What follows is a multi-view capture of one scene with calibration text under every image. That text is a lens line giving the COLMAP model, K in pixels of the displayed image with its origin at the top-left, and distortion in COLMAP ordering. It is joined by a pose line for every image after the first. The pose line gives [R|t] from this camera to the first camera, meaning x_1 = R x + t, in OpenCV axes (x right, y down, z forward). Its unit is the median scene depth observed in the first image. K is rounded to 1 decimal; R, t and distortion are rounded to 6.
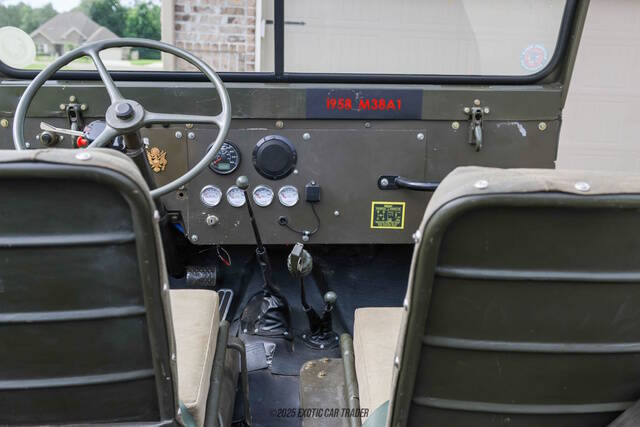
lens RADIAL K [[630.3, 0, 319.6], [0, 630.3, 197.8], [0, 0, 1]] dist [0.002738, 0.011187]
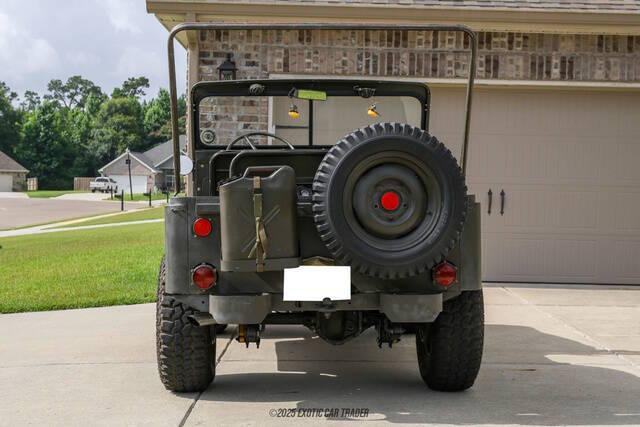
lens RADIAL K [[1062.9, 0, 319.3], [0, 1062.9, 213.9], [0, 0, 1]] dist [0.015552, -0.027083]
pose [[0.999797, -0.020157, -0.000186, -0.033059], [0.019754, 0.981603, -0.189908, 0.838201], [0.004011, 0.189866, 0.981802, -2.971908]]
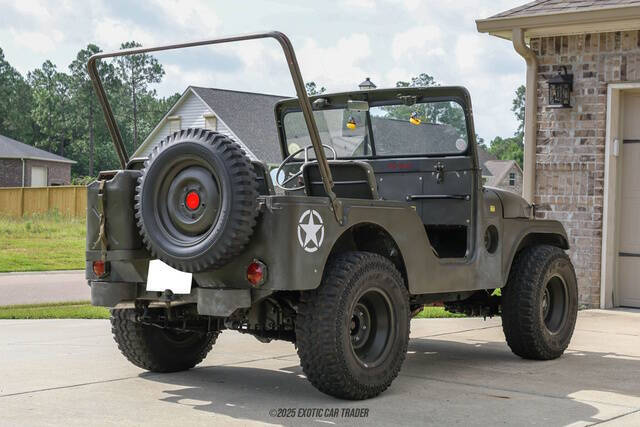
lens RADIAL K [[1132.6, 0, 318.4], [0, 1132.6, 195.3], [0, 0, 1]] dist [0.020995, 0.149318]
pose [[0.761224, -0.023904, -0.648048, 2.601801], [-0.135912, 0.971246, -0.195473, 0.842500], [0.634087, 0.236876, 0.736087, -2.355055]]
